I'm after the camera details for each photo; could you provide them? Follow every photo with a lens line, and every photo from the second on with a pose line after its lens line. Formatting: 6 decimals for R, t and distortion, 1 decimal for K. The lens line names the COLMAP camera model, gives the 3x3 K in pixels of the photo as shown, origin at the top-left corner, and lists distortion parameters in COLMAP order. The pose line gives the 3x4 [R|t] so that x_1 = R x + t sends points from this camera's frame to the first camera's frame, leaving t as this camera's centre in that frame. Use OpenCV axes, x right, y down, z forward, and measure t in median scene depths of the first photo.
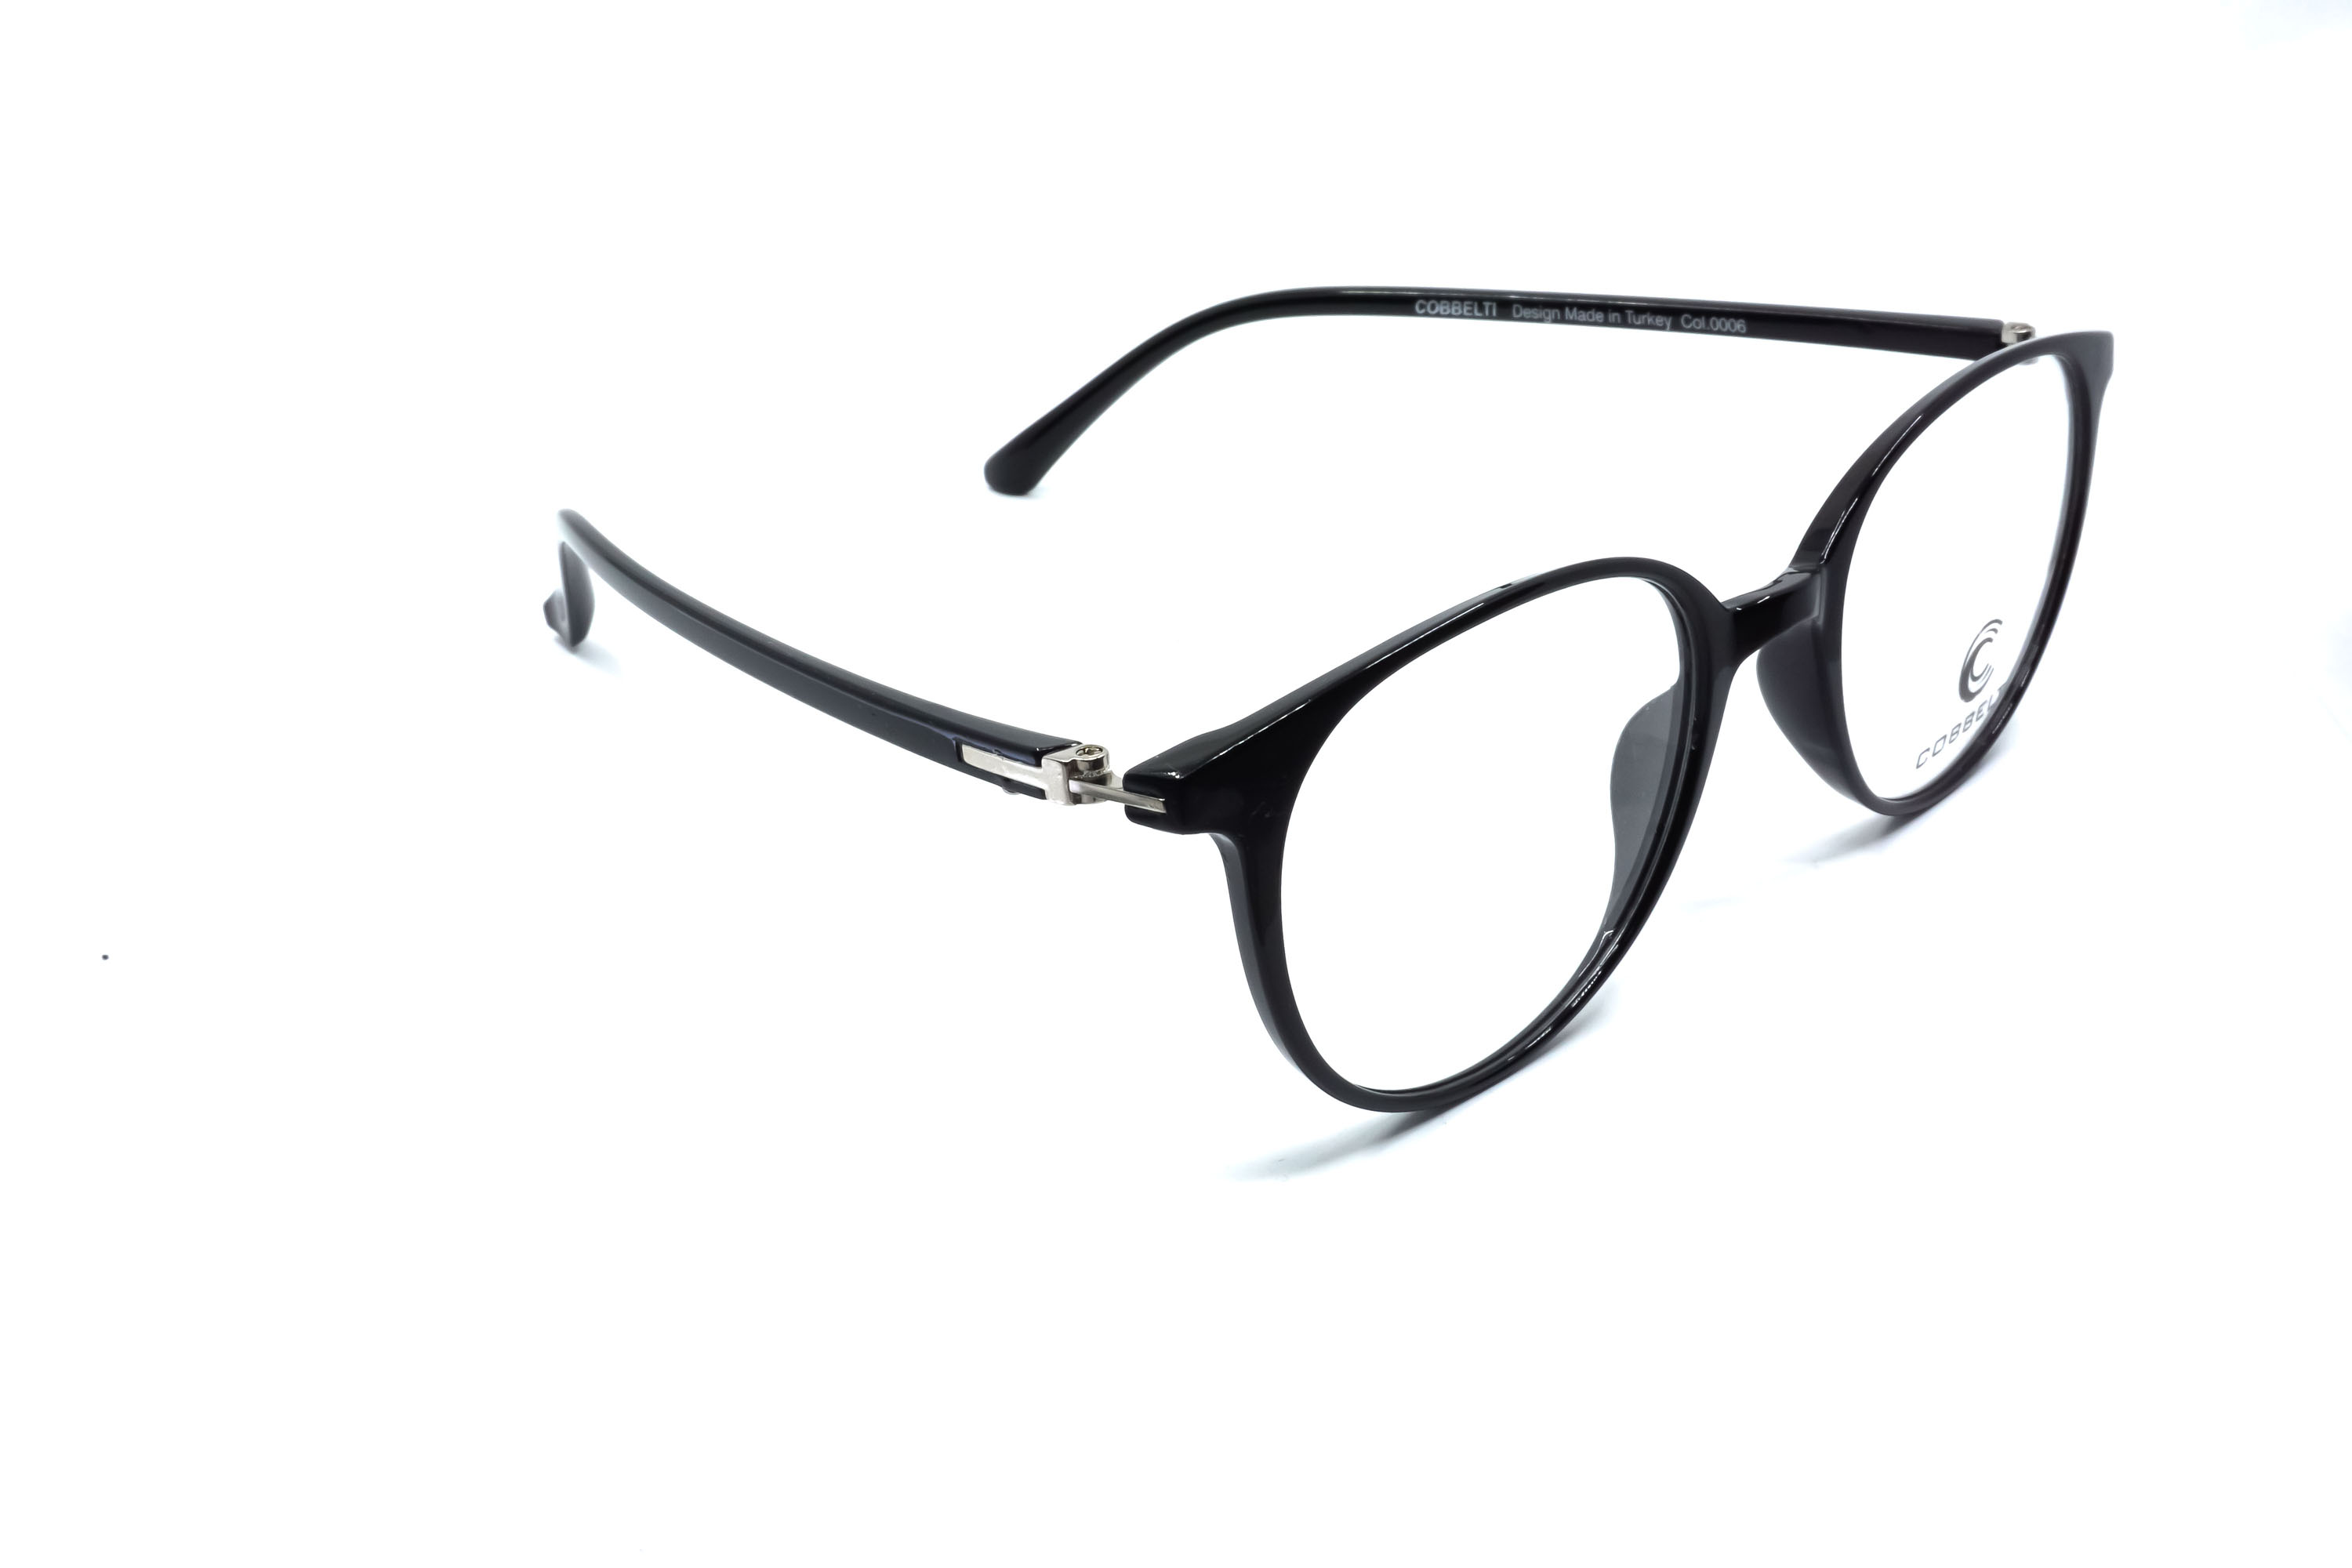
lens RADIAL K [[2588.2, 0, 1182.4], [0, 2588.2, 745.5], [0, 0, 1]] dist [0.010764, 0.006142]
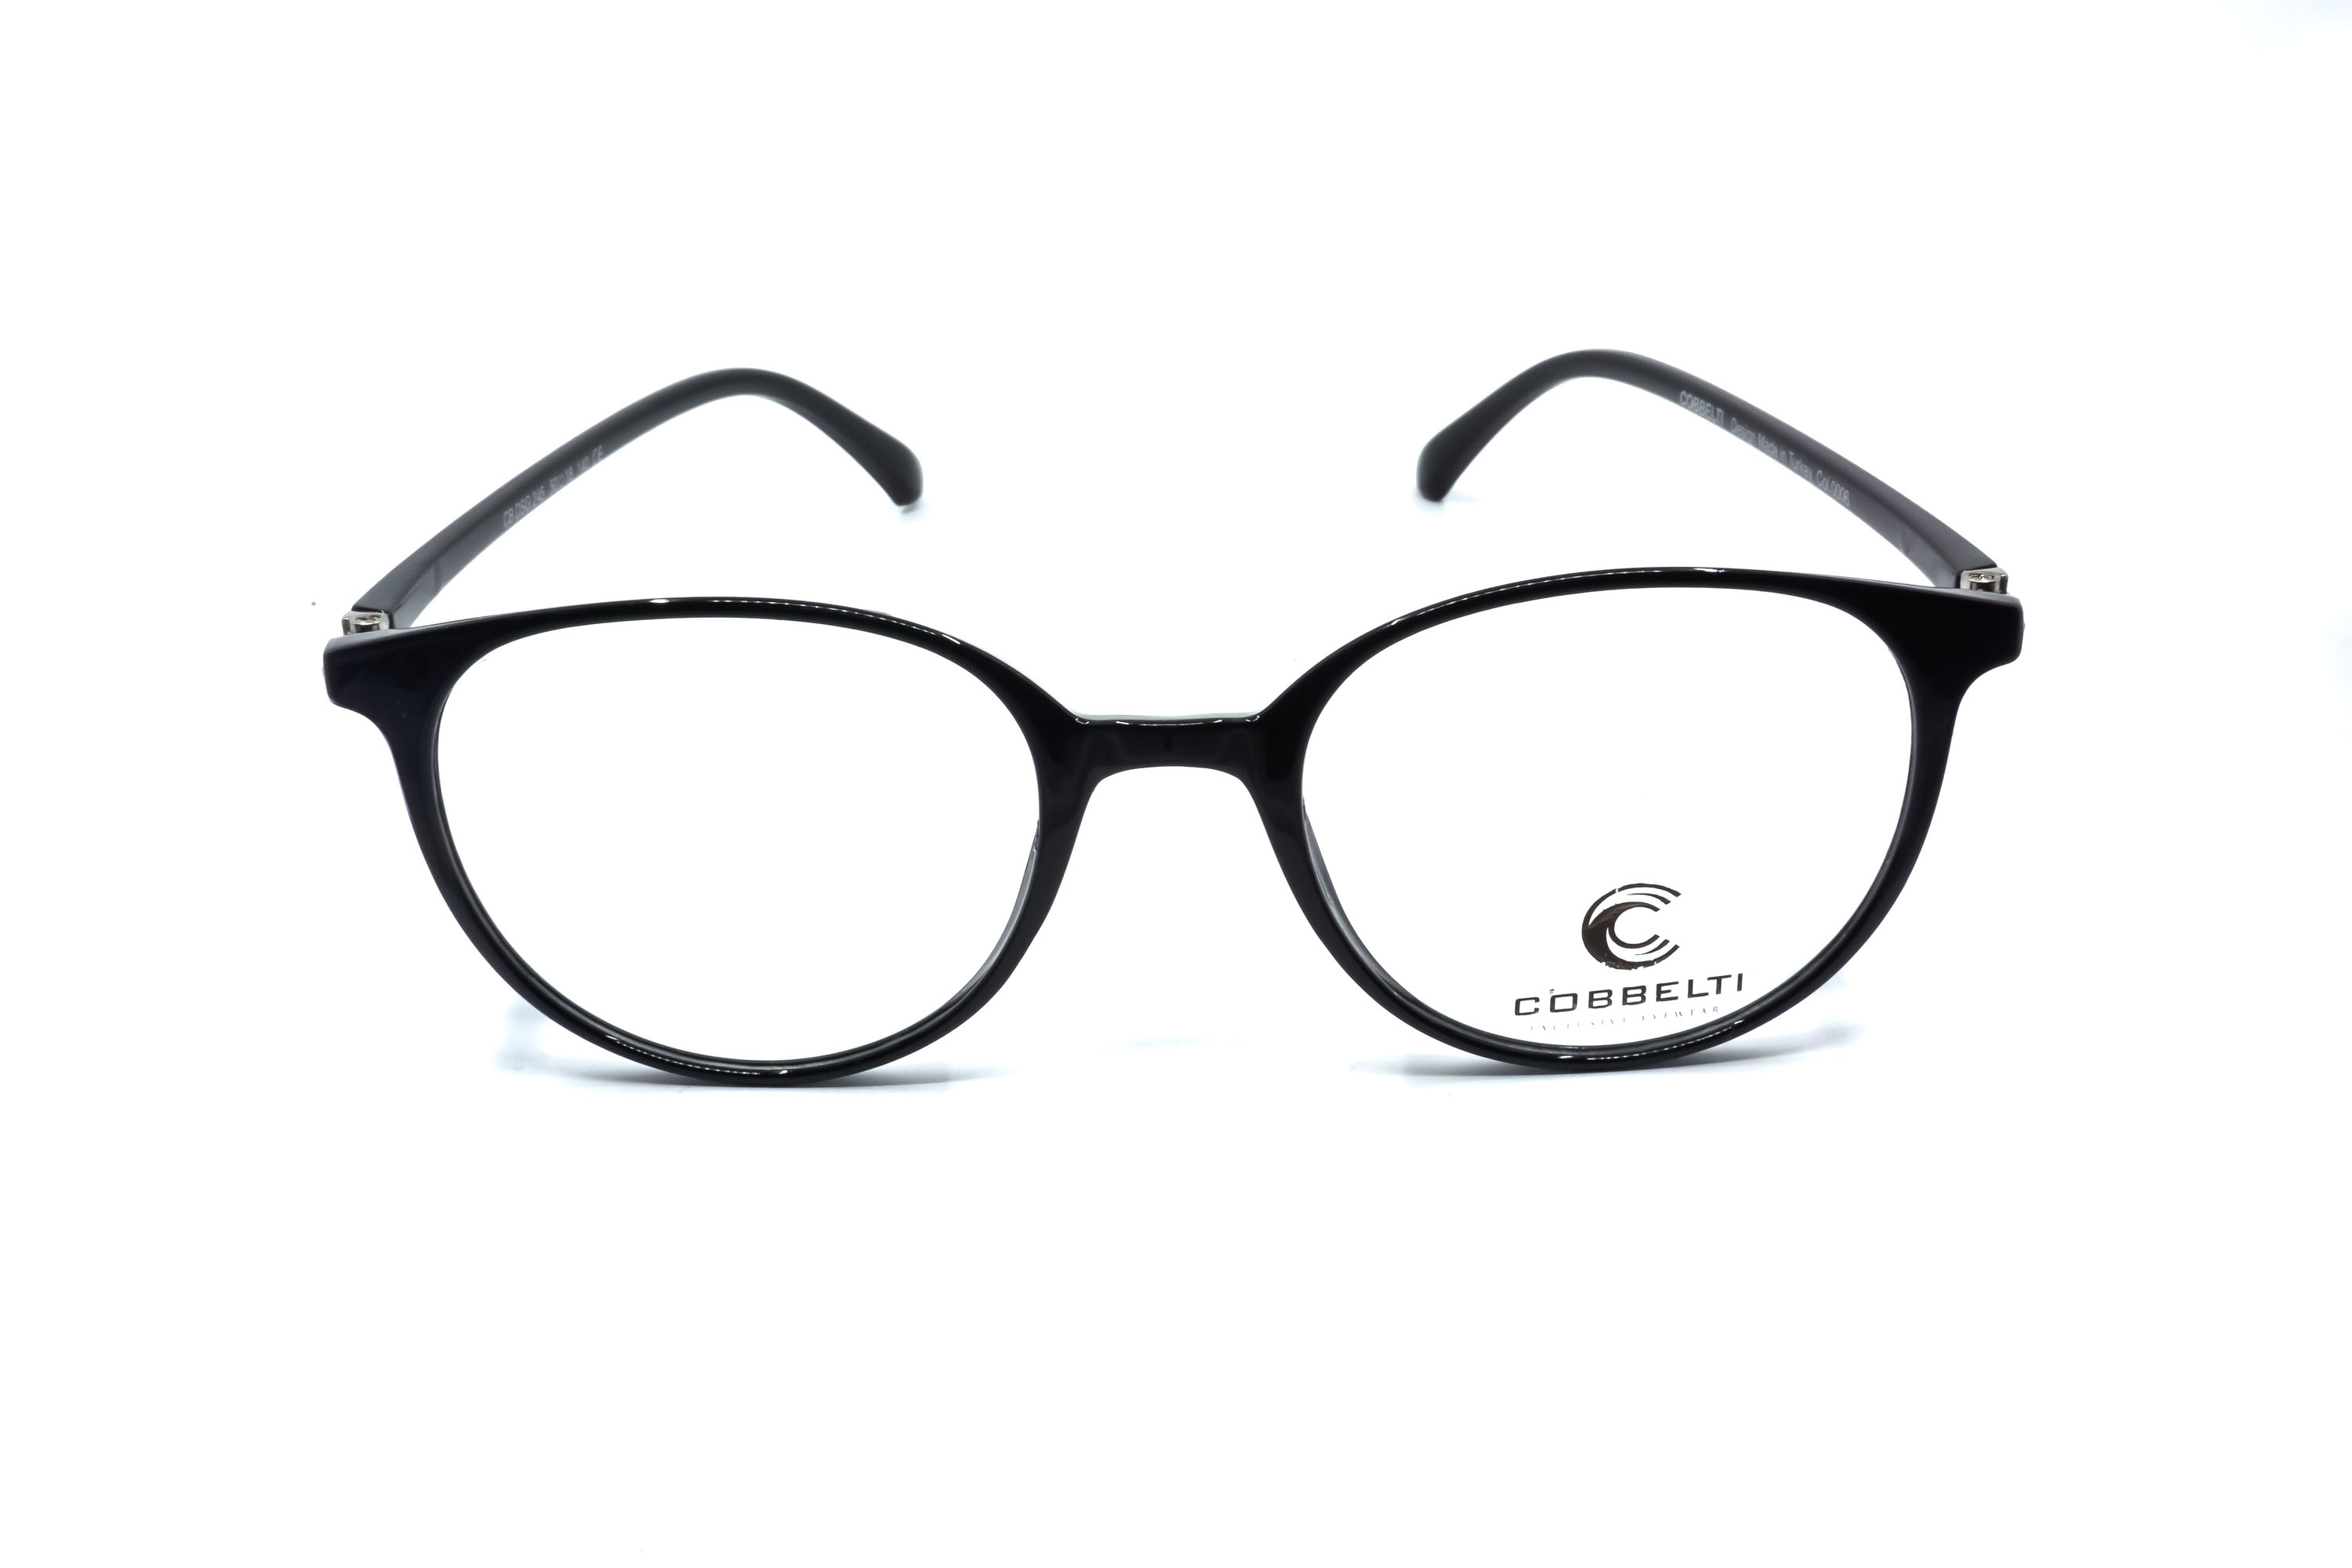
lens RADIAL K [[2588.3, 0, 1176.0], [0, 2588.3, 784.0], [0, 0, 1]] dist [0.014592, 0.011551]
pose [[0.708373, 0.329242, -0.624346, 0.602927], [-0.300412, 0.941062, 0.155417, -0.137252], [0.638718, 0.077468, 0.765531, 0.224036]]
